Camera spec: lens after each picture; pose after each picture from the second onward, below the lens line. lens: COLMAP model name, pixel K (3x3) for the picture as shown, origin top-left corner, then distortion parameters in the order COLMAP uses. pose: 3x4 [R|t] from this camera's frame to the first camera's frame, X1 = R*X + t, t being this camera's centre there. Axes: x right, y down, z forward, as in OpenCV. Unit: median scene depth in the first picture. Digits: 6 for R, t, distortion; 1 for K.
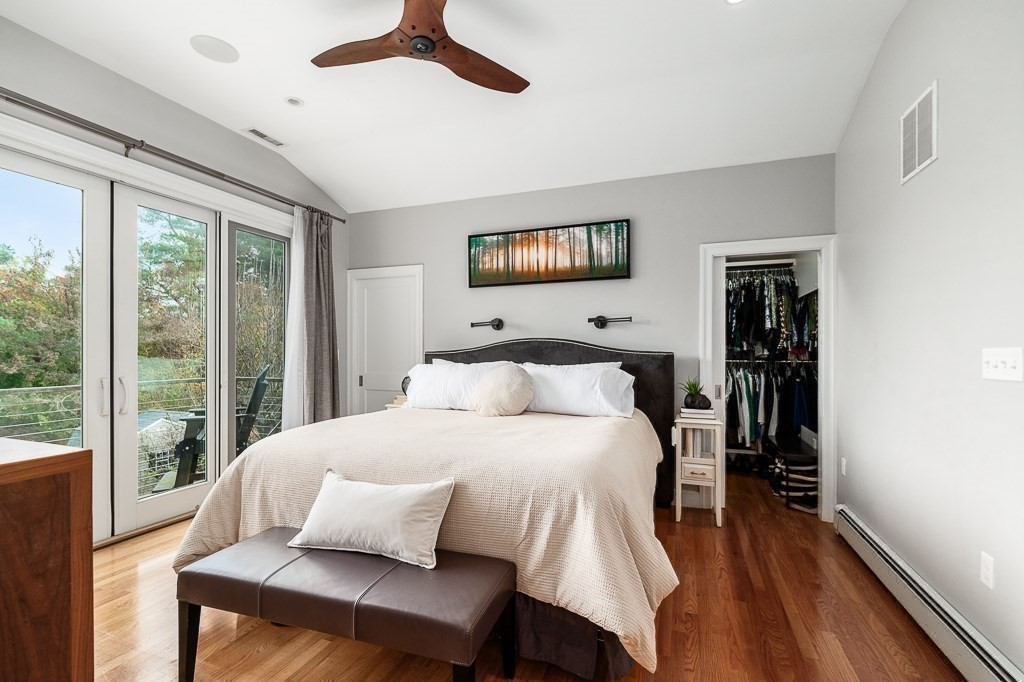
lens RADIAL K [[454.8, 0, 513.2], [0, 454.8, 354.5], [0, 0, 1]] dist [-0.003305, -0.000836]
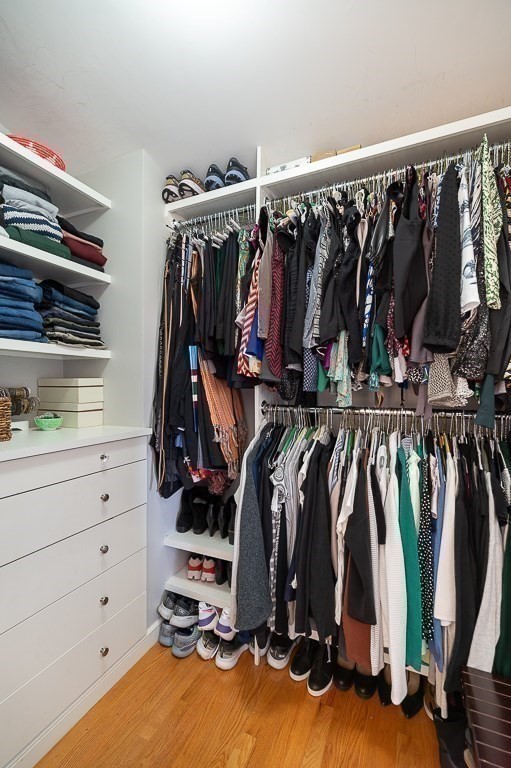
lens RADIAL K [[341.1, 0, 257.5], [0, 341.1, 389.7], [0, 0, 1]] dist [-0.003305, -0.000836]
pose [[0.998522, 0.010795, -0.053267, 0.428764], [-0.011149, 0.999918, -0.006338, -0.001967], [0.053195, 0.006922, 0.998560, 0.760735]]
